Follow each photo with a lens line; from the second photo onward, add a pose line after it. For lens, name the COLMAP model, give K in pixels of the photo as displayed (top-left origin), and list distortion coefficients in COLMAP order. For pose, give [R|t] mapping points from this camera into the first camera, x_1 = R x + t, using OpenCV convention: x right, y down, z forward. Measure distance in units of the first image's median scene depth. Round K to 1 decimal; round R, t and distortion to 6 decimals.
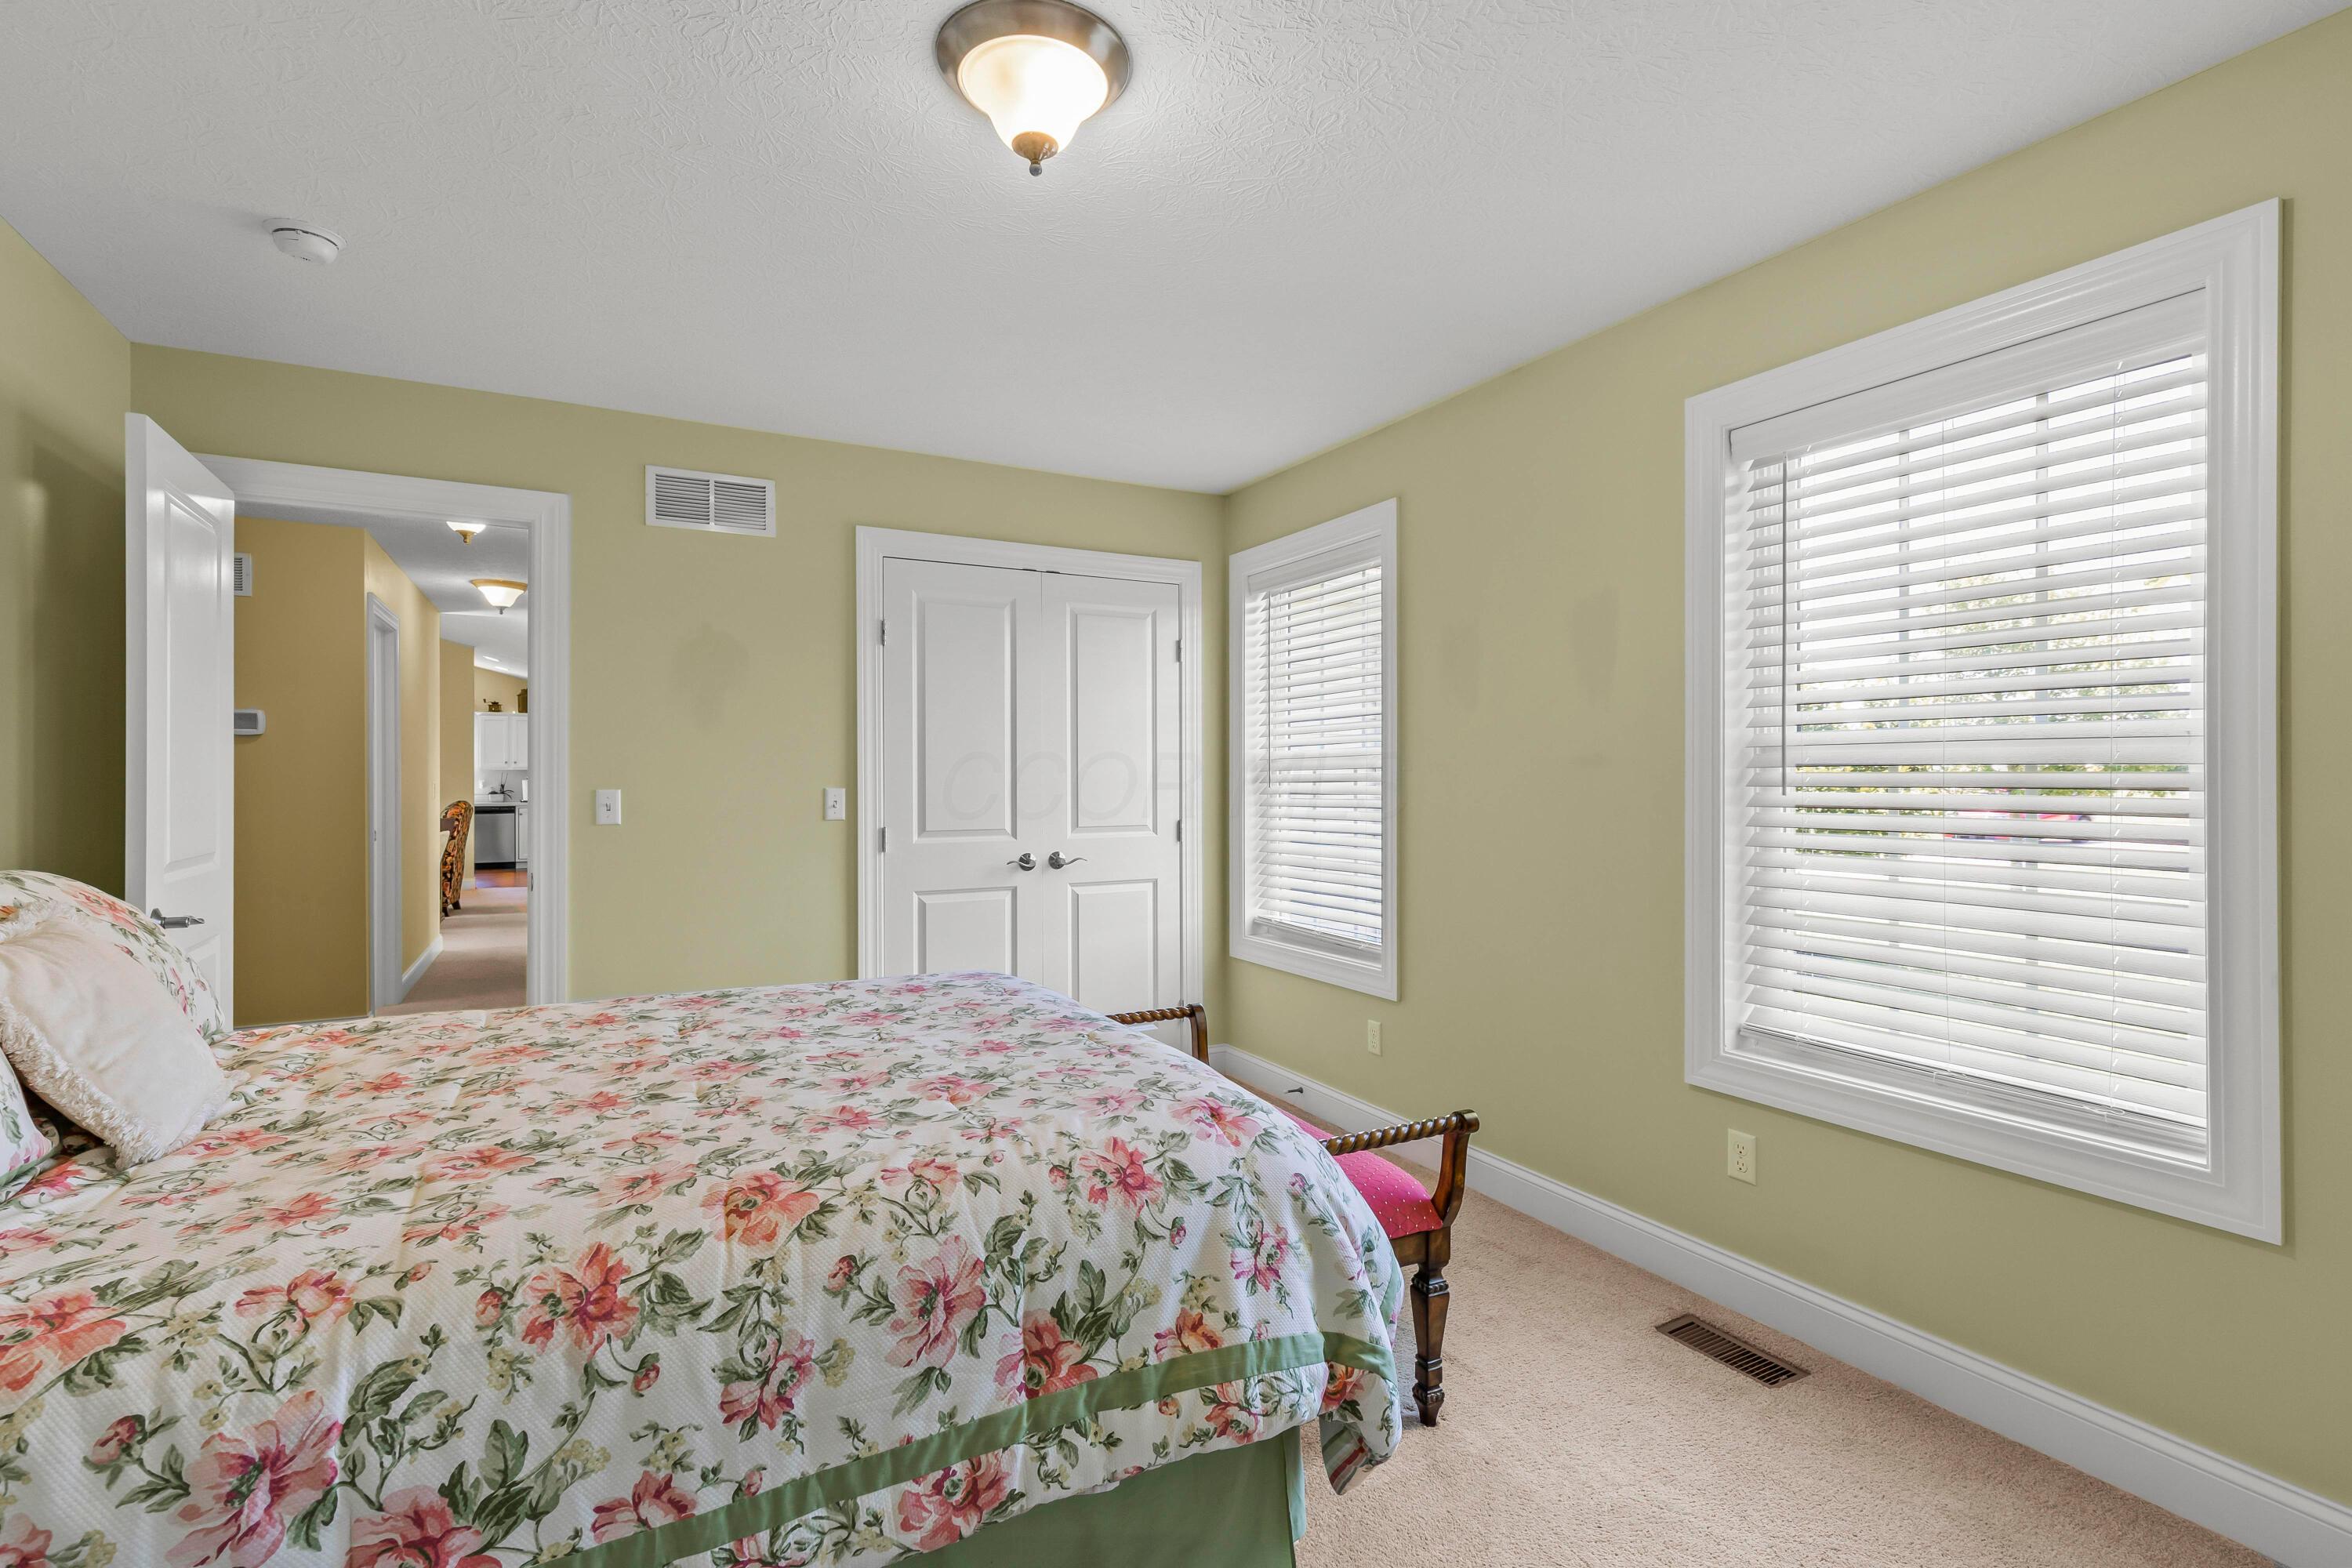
lens RADIAL K [[1098.2, 0, 1176.0], [0, 1098.2, 784.0], [0, 0, 1]] dist [0.007266, 0.000753]
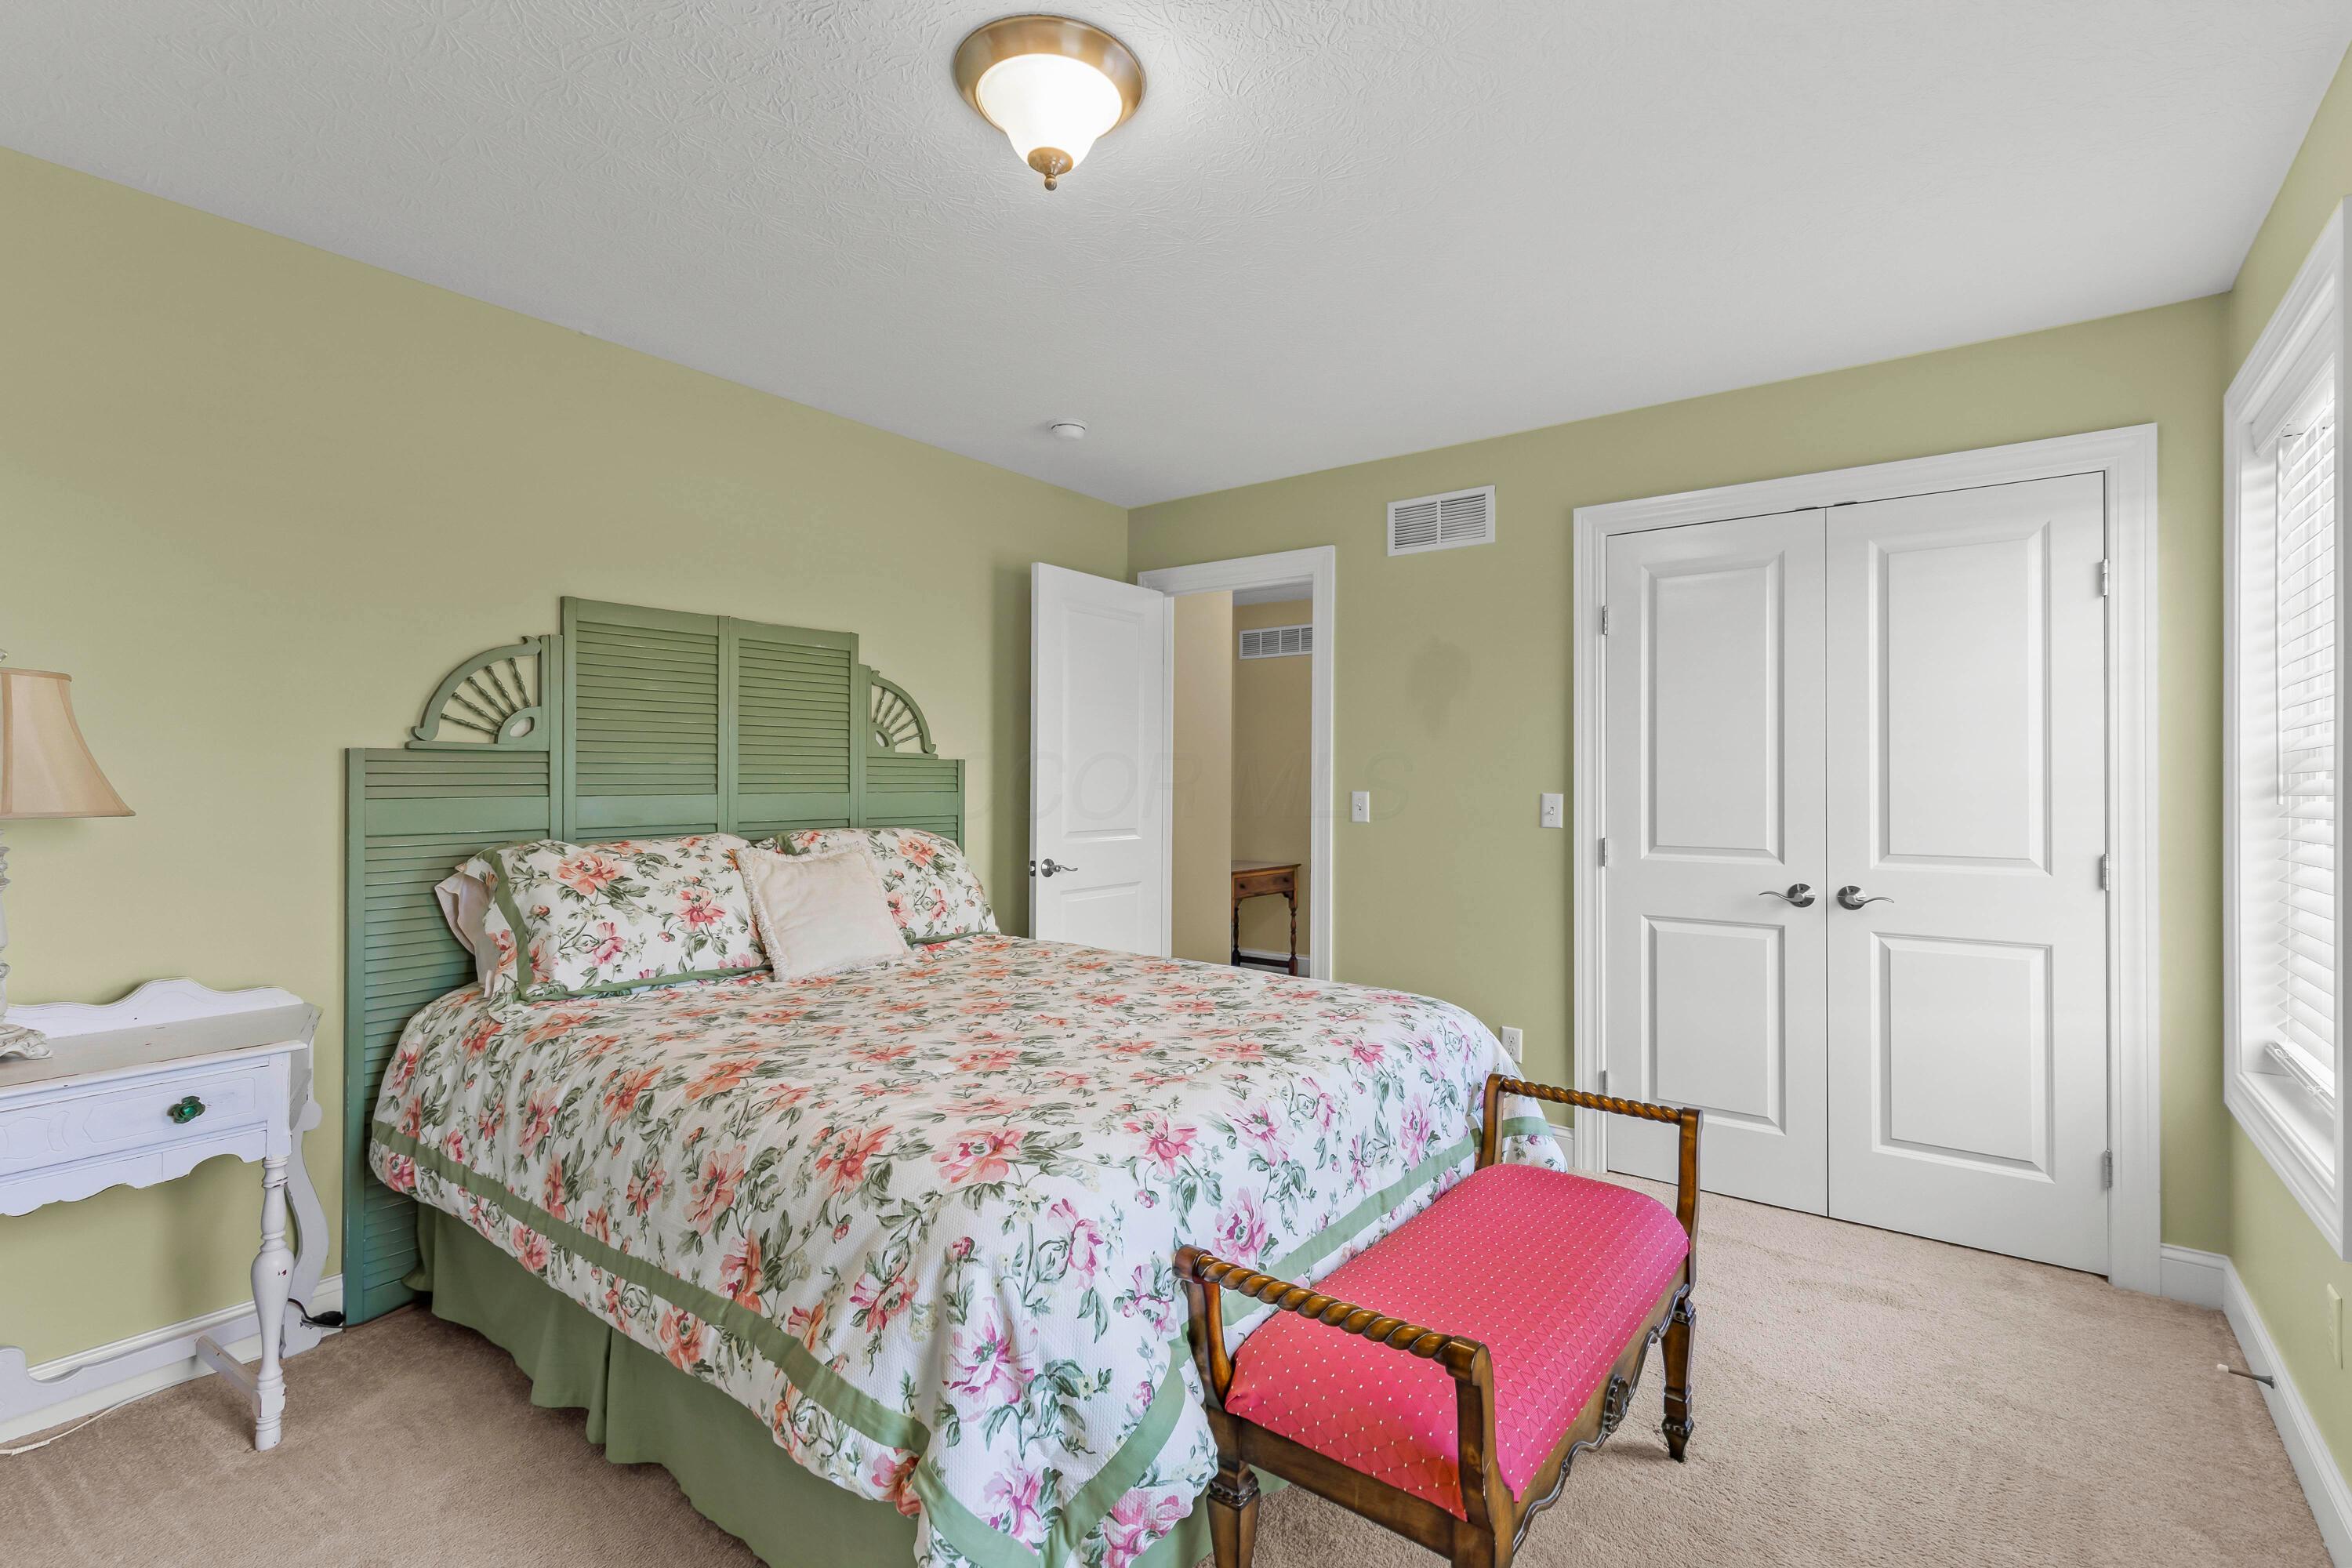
lens RADIAL K [[1063.2, 0, 1176.0], [0, 1063.2, 784.0], [0, 0, 1]] dist [0.013199, -0.000141]
pose [[0.415546, 0.004915, -0.909559, 0.939221], [-0.010181, 0.999948, 0.000752, -0.004469], [0.909515, 0.008948, 0.415575, 0.799125]]
